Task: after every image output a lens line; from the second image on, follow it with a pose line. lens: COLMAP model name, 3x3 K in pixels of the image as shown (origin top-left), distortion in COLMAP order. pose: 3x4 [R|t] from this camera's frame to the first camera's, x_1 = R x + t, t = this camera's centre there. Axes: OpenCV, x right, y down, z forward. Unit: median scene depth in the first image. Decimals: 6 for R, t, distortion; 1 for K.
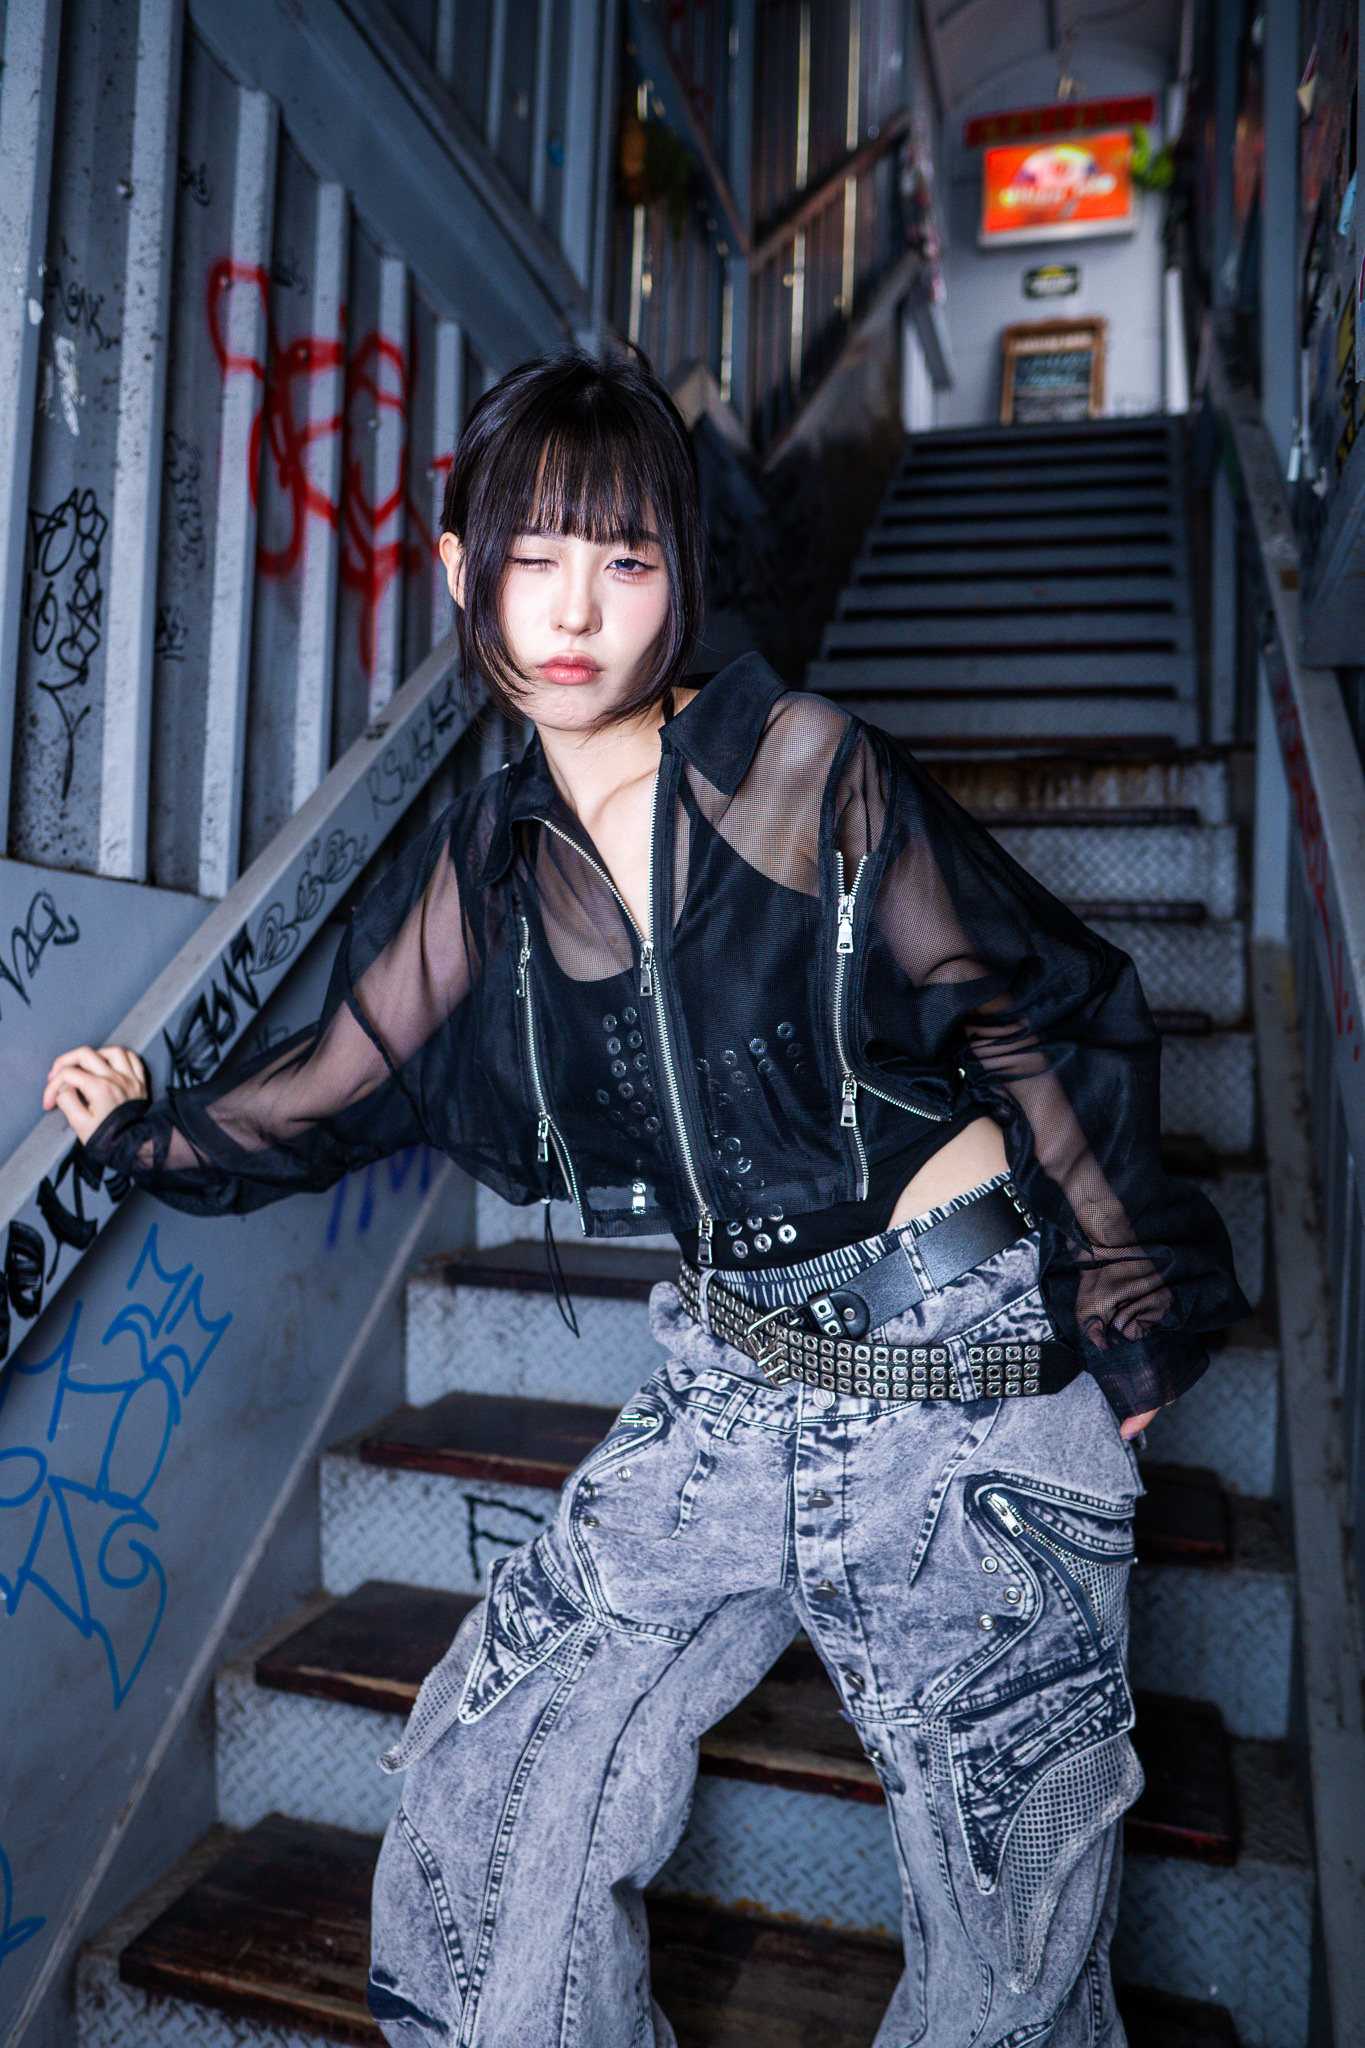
lens RADIAL K [[1447.7, 0, 679.9], [0, 1447.7, 1032.0], [0, 0, 1]] dist [-0.109899, 0.070505]
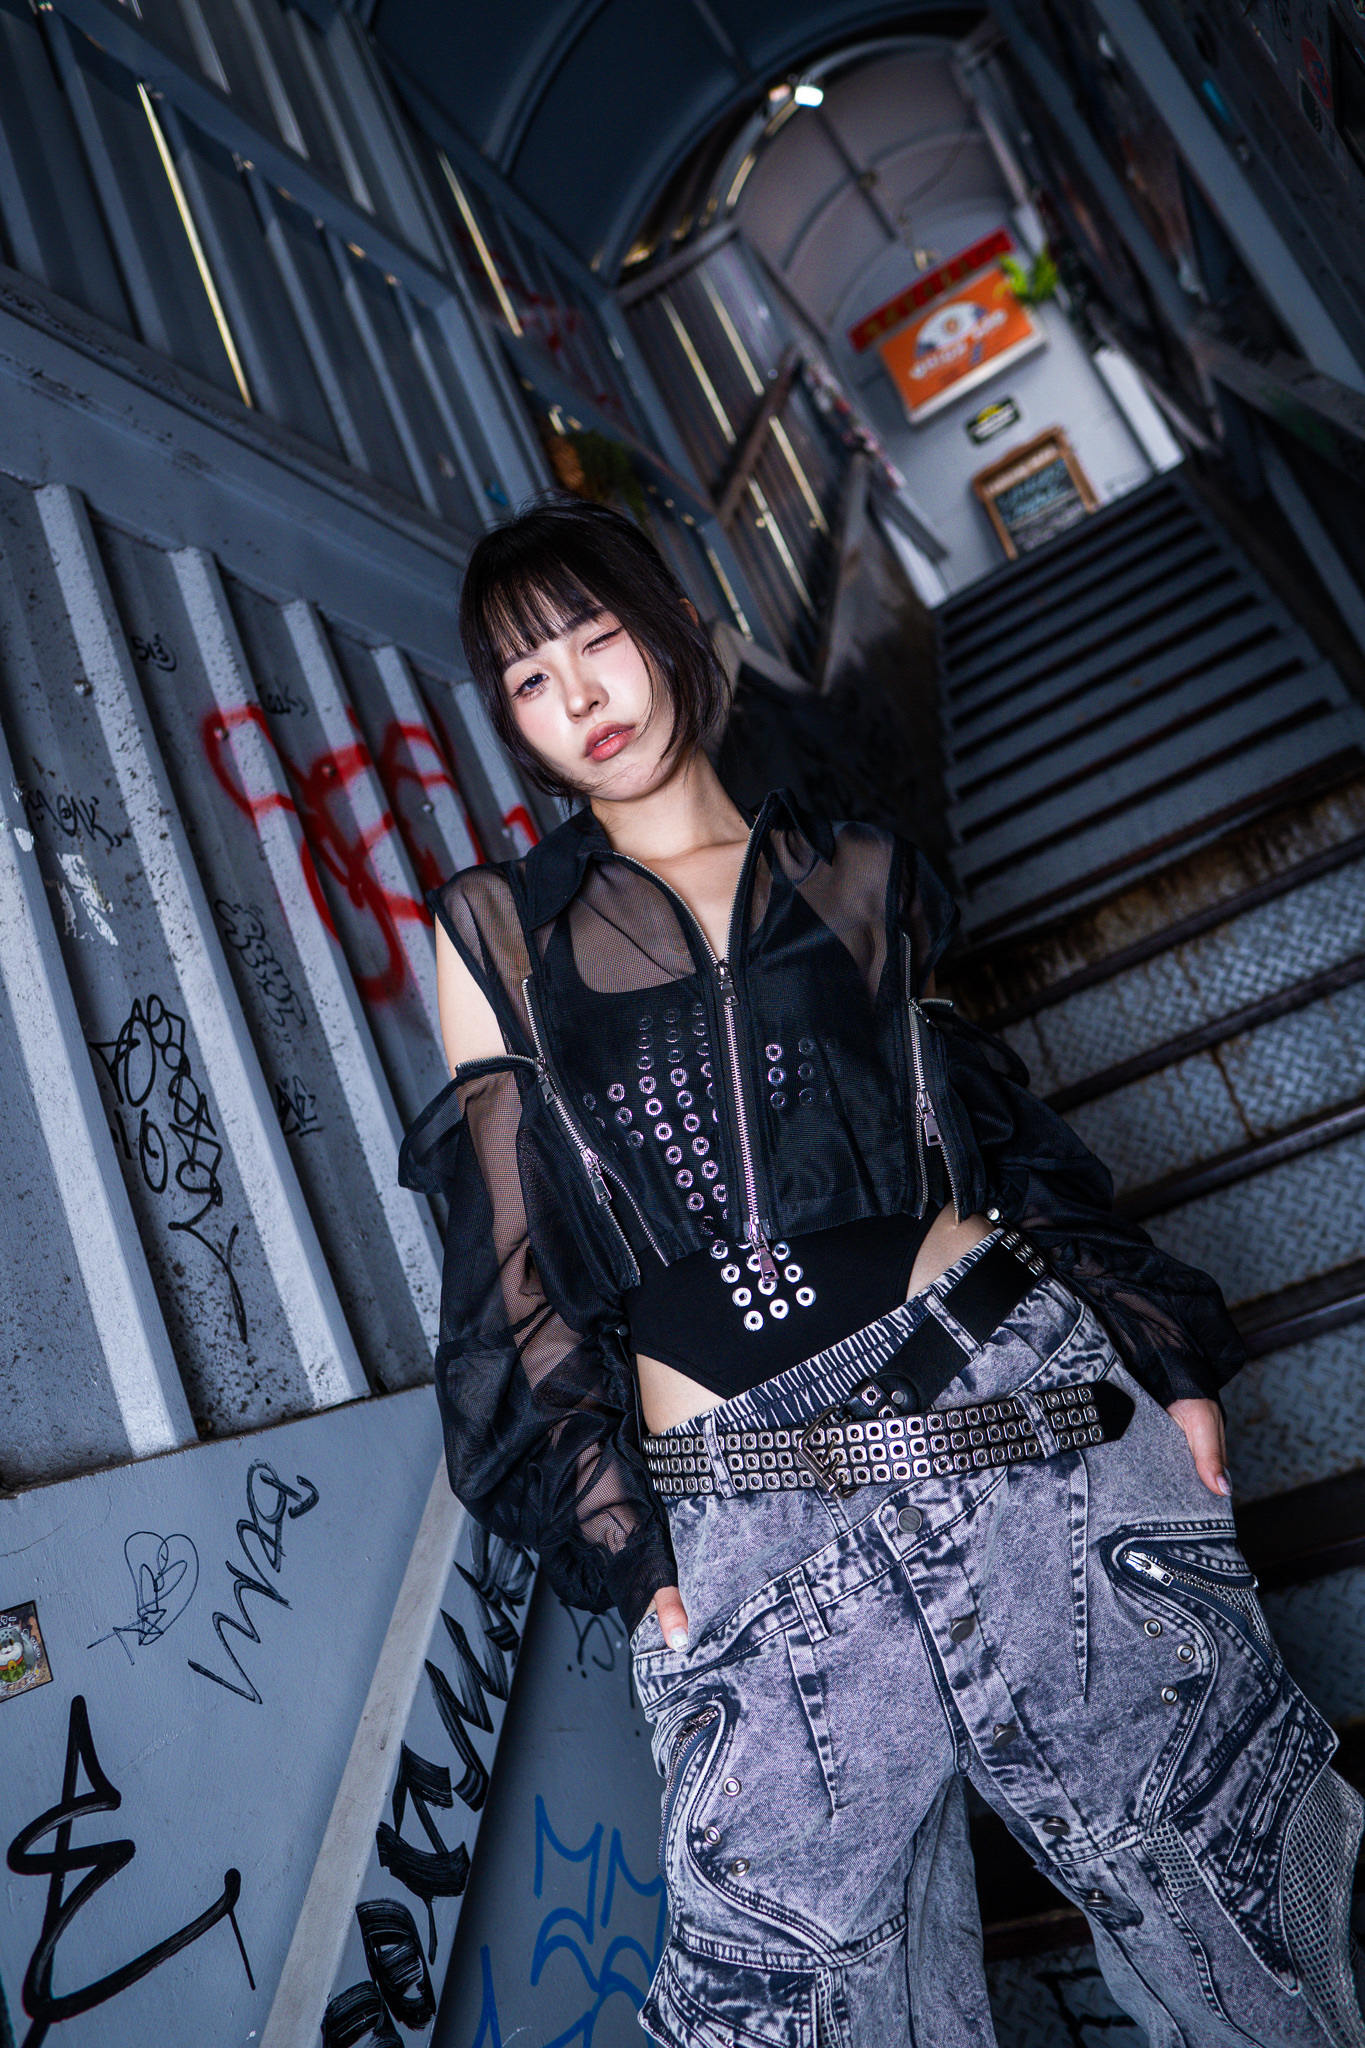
lens RADIAL K [[1447.7, 0, 678.4], [0, 1447.7, 1028.2], [0, 0, 1]] dist [-0.109899, 0.070505]
pose [[0.899857, -0.421392, -0.112633, -0.028310], [0.390594, 0.893410, -0.221933, -0.035290], [0.194148, 0.155714, 0.968535, 0.170484]]
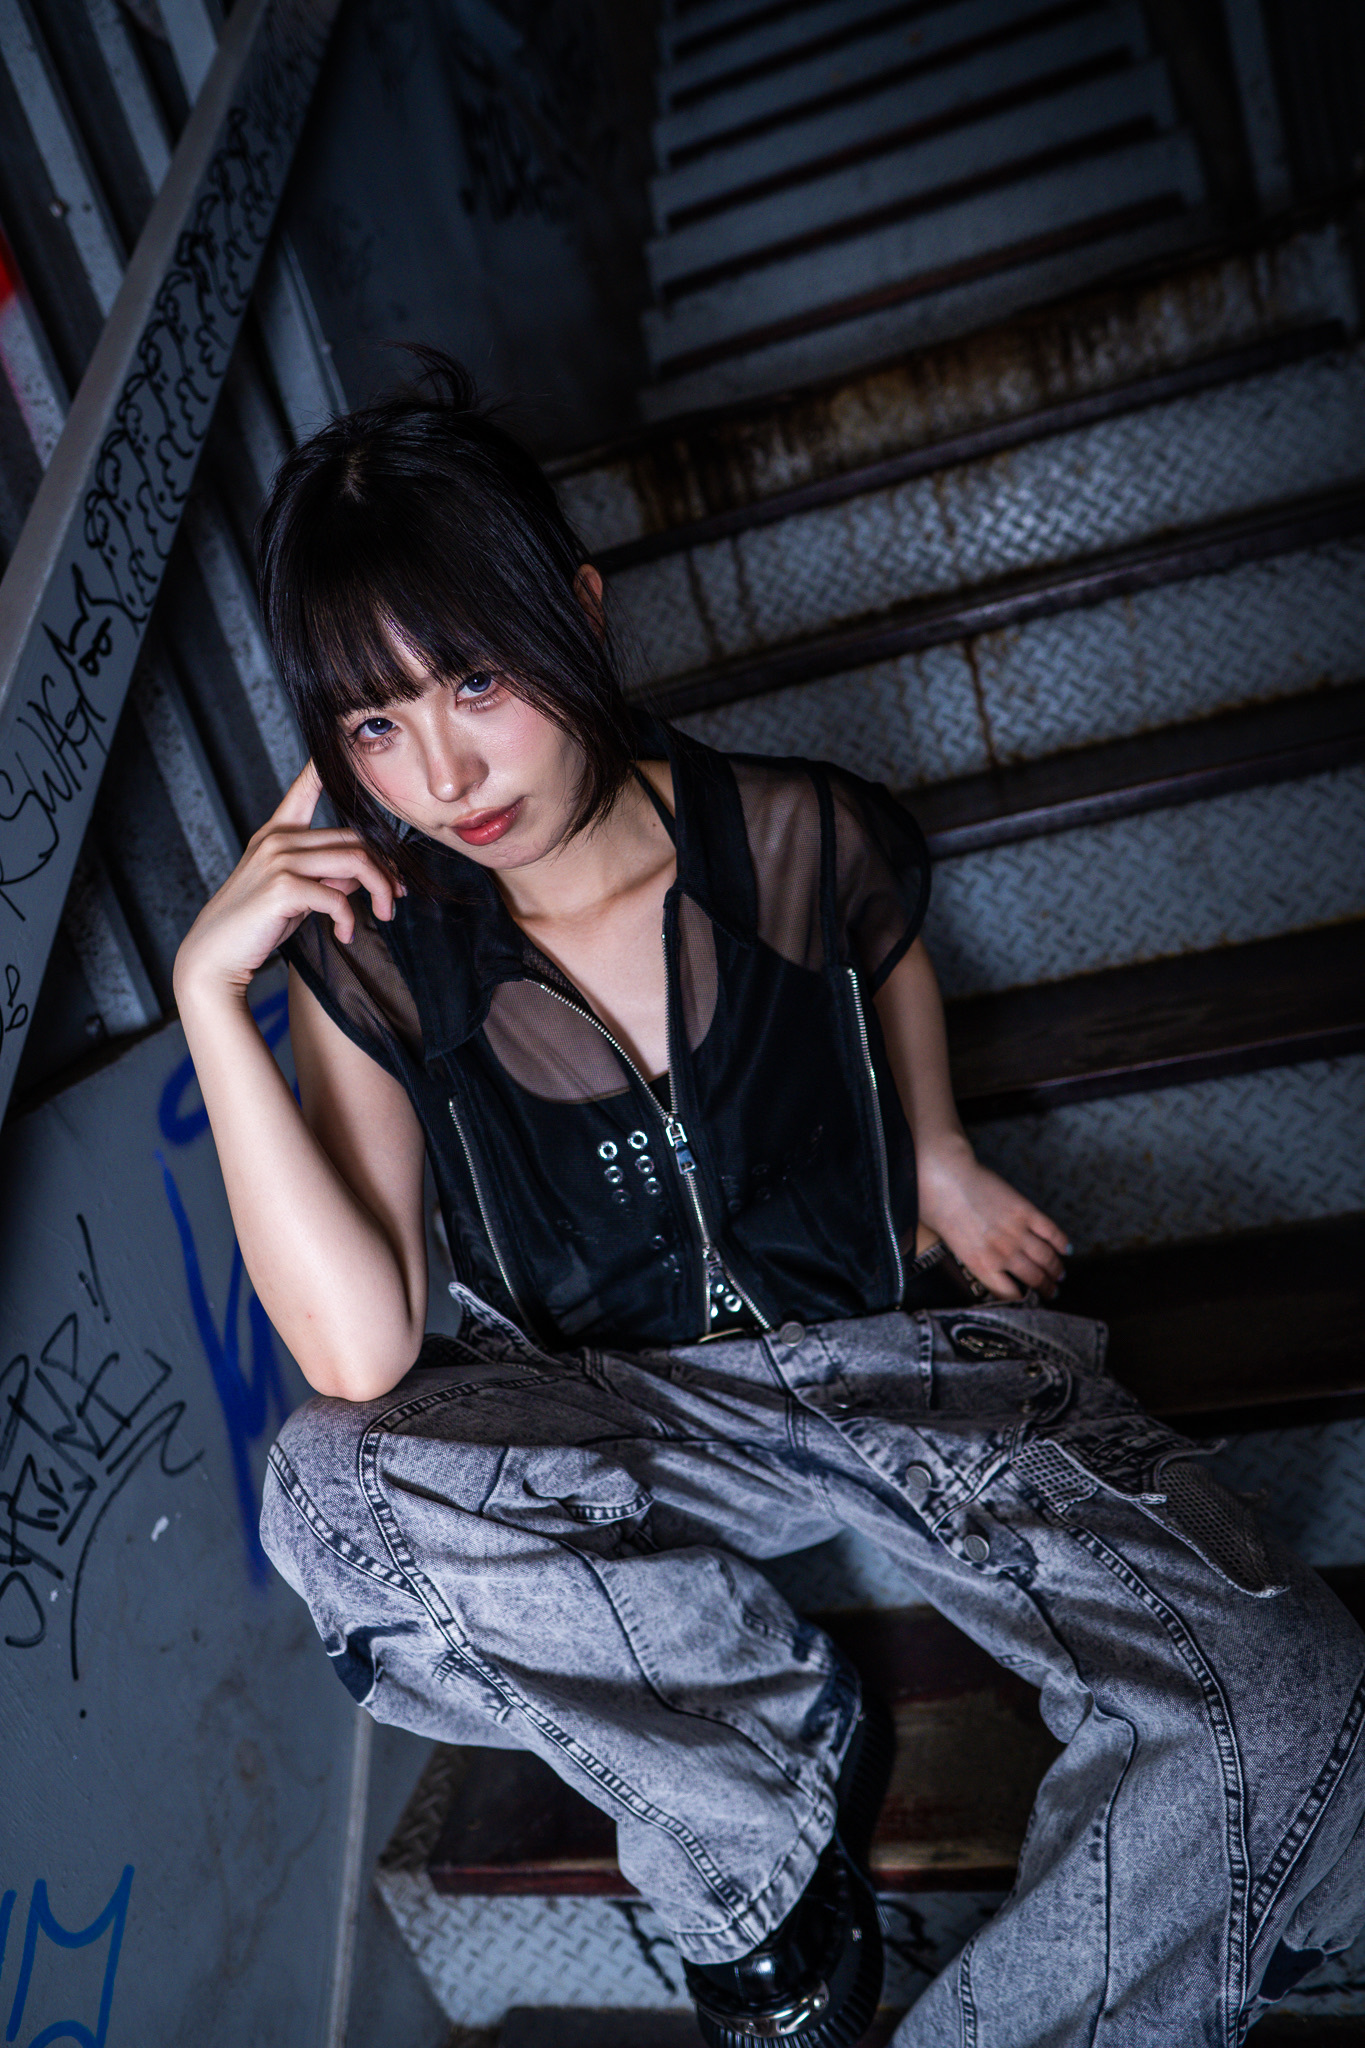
lens RADIAL K [[1447.7, 0, 682.9], [0, 1447.7, 1031.6], [0, 0, 1]] dist [-0.109899, 0.070505]
pose [[0.949444, -0.311890, -0.035793, 0.020033], [0.310253, 0.914769, 0.258729, -0.174078], [-0.047953, -0.256753, 0.965287, 0.505177]]
